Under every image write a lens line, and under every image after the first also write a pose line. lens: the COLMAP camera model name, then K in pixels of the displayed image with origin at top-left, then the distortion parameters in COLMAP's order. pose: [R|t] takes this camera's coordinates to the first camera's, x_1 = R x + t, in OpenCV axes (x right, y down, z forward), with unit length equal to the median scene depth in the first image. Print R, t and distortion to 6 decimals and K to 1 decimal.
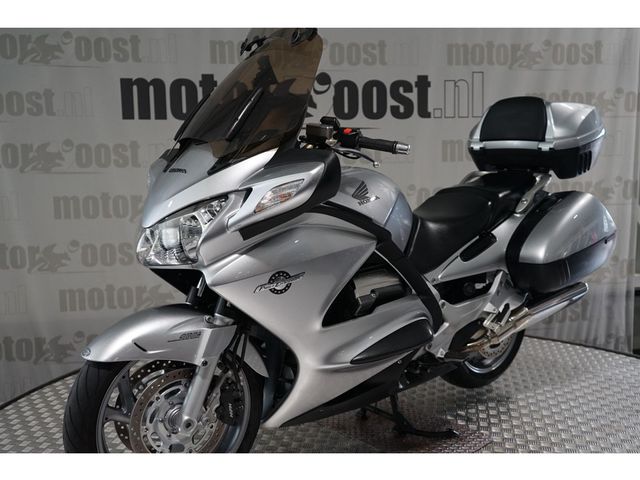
lens RADIAL K [[661.4, 0, 320.0], [0, 661.4, 240.0], [0, 0, 1]] dist [0.003456, 0.000364]
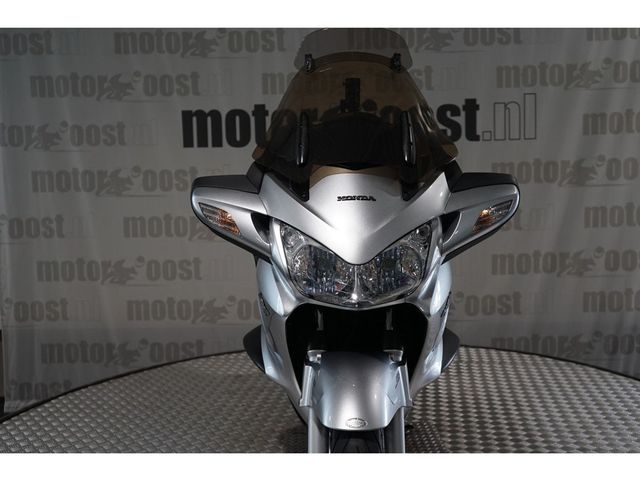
lens RADIAL K [[661.4, 0, 320.0], [0, 661.4, 240.0], [0, 0, 1]] dist [0.003456, 0.000364]
pose [[0.976743, 0.013277, -0.214003, 0.159222], [-0.020989, 0.999208, -0.033806, 0.004043], [0.213385, 0.037511, 0.976248, -0.021259]]
